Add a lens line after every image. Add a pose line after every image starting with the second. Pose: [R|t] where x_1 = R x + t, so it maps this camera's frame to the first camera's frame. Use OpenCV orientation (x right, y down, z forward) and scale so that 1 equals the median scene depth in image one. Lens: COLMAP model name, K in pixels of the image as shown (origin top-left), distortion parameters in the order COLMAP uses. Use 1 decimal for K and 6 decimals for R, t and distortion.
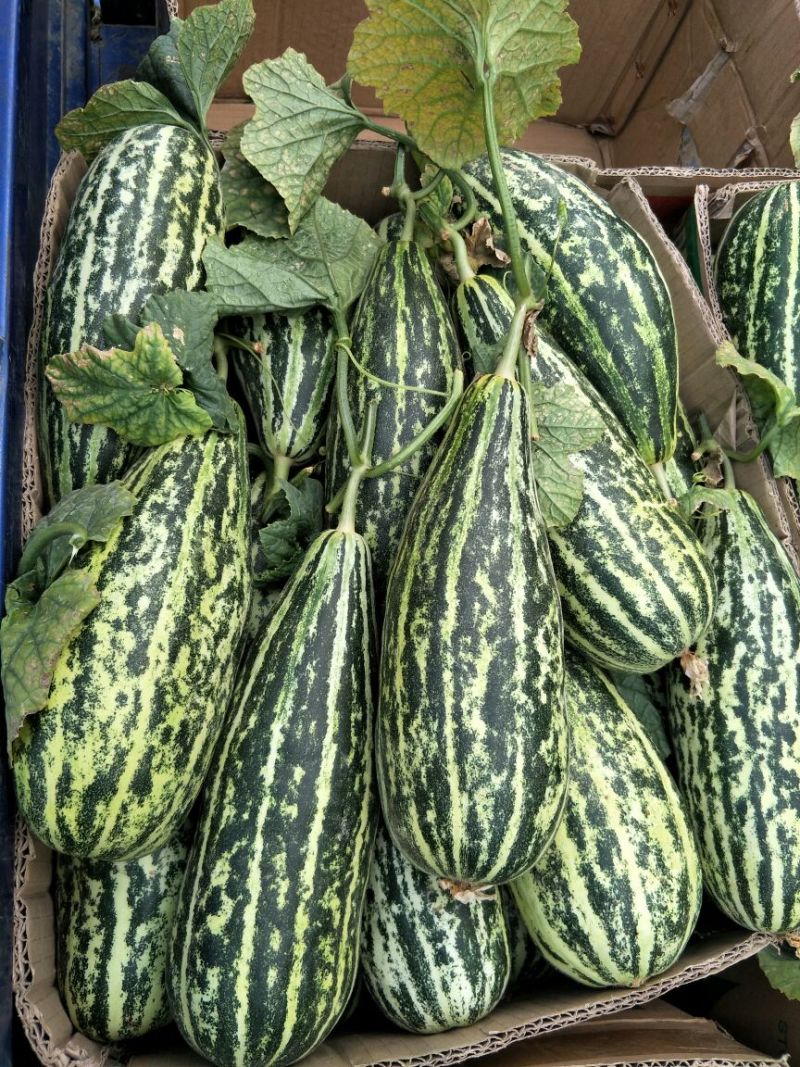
lens RADIAL K [[860.3, 0, 400.0], [0, 860.3, 533.5], [0, 0, 1]] dist [-0.003424, -0.005637]
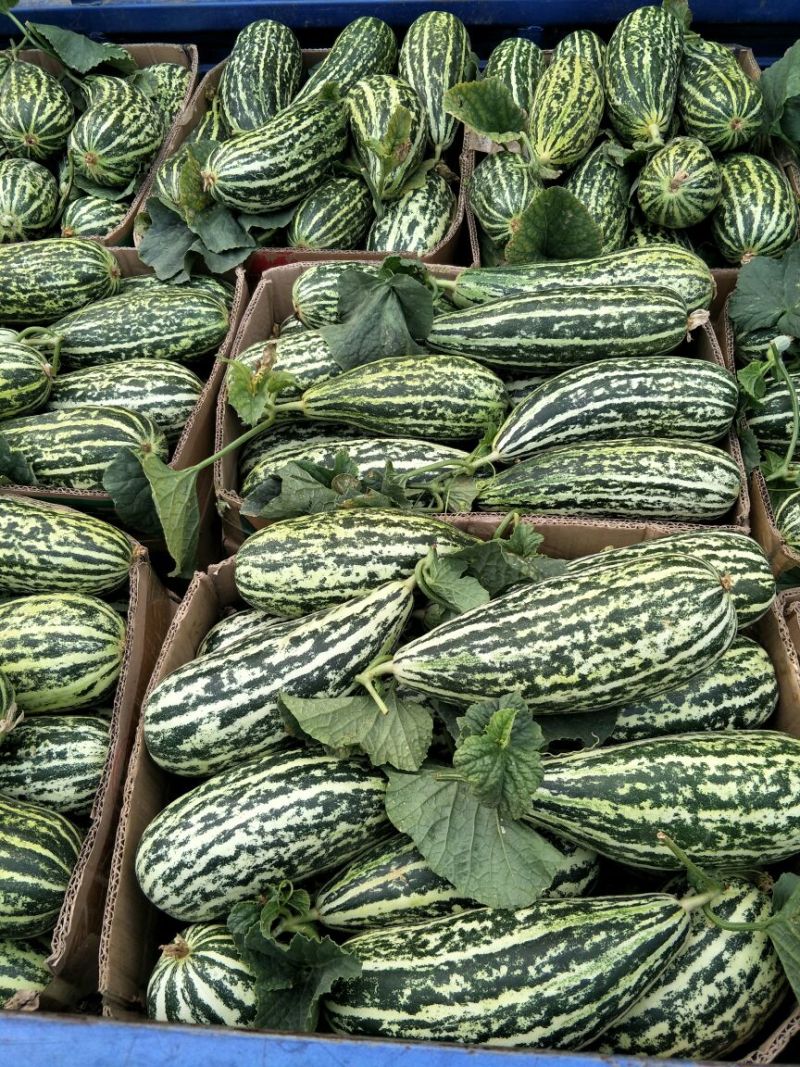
lens RADIAL K [[860.3, 0, 400.0], [0, 860.3, 533.5], [0, 0, 1]] dist [-0.003424, -0.005637]
pose [[0.172692, -0.901259, 0.397379, -0.105962], [0.950771, 0.257922, 0.171787, 0.702850], [-0.257317, 0.348150, 0.901432, -0.744107]]
